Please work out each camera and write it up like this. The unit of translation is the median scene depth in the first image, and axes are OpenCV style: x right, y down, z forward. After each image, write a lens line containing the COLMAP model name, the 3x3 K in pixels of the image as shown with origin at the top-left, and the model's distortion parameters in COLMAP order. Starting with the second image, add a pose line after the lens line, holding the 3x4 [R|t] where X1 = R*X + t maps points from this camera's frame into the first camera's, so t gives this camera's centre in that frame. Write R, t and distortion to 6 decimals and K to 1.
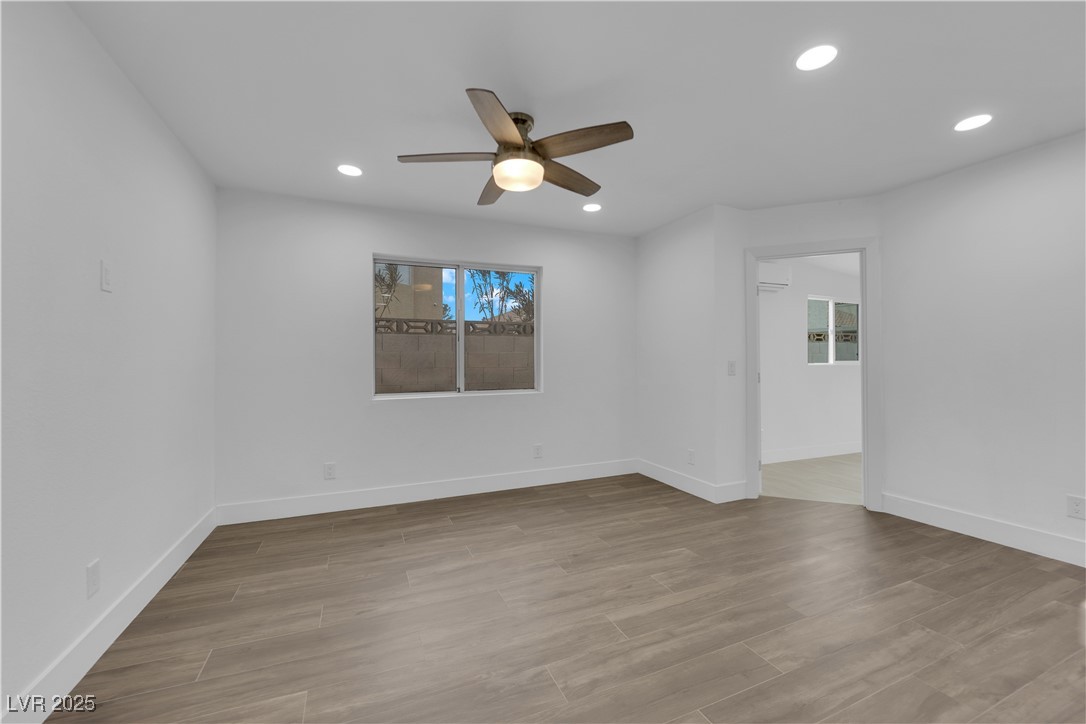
lens RADIAL K [[434.9, 0, 542.6], [0, 434.9, 359.3], [0, 0, 1]] dist [-0.009267, -0.005192]
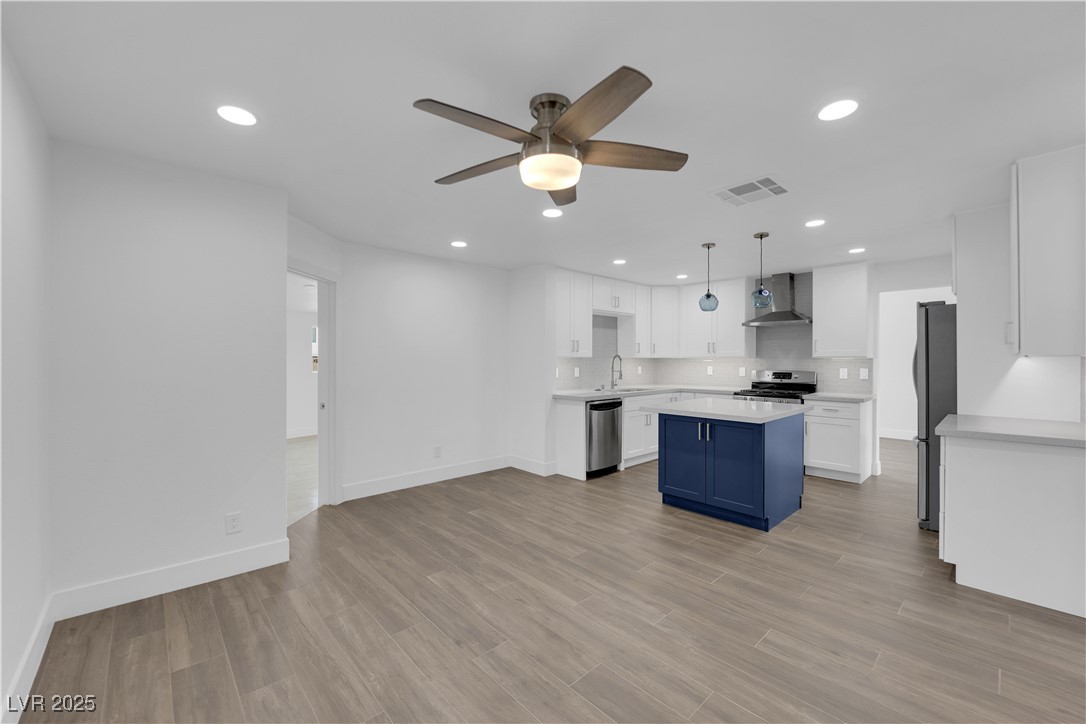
lens RADIAL K [[434.9, 0, 542.6], [0, 434.9, 359.3], [0, 0, 1]] dist [-0.009267, -0.005192]
pose [[-0.334100, 0.004474, 0.942527, -0.776729], [-0.004287, 0.999971, -0.006266, -0.061799], [-0.942528, -0.006134, -0.334071, 1.215595]]
